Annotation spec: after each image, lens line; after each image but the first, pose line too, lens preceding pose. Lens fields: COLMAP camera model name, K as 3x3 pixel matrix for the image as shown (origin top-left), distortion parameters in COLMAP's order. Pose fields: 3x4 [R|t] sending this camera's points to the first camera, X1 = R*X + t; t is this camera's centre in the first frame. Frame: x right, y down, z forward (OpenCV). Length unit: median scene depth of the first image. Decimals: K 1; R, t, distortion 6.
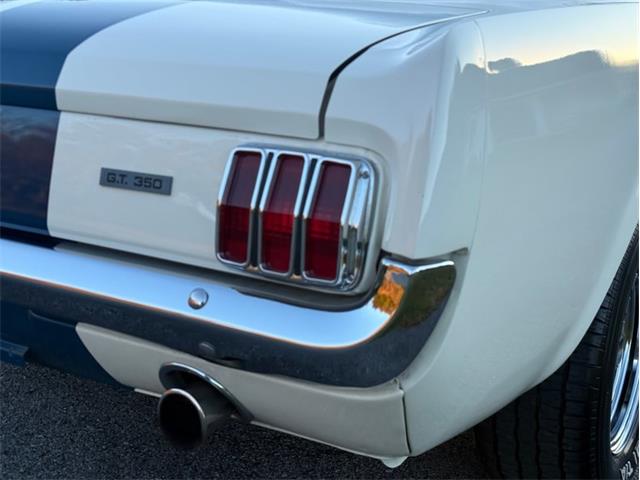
lens RADIAL K [[894.4, 0, 320.0], [0, 894.4, 240.0], [0, 0, 1]] dist [0.120589, -0.076235]
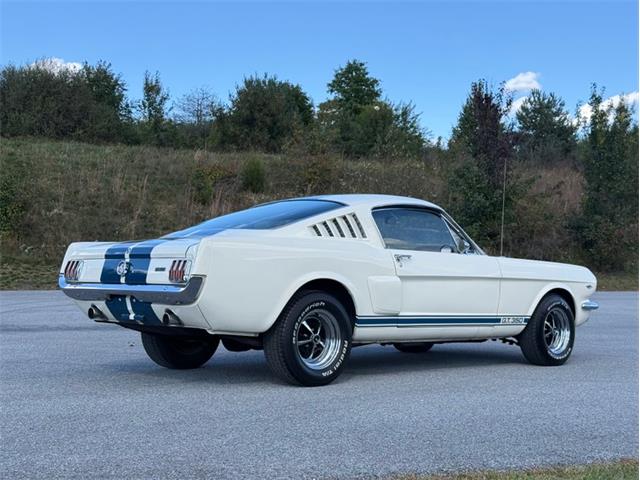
lens RADIAL K [[894.4, 0, 320.0], [0, 894.4, 240.0], [0, 0, 1]] dist [0.120589, -0.076235]
pose [[0.958894, -0.021438, -0.282953, 2.164682], [-0.063075, 0.956094, -0.286191, 1.206015], [0.276665, 0.292275, 0.915441, -3.563353]]
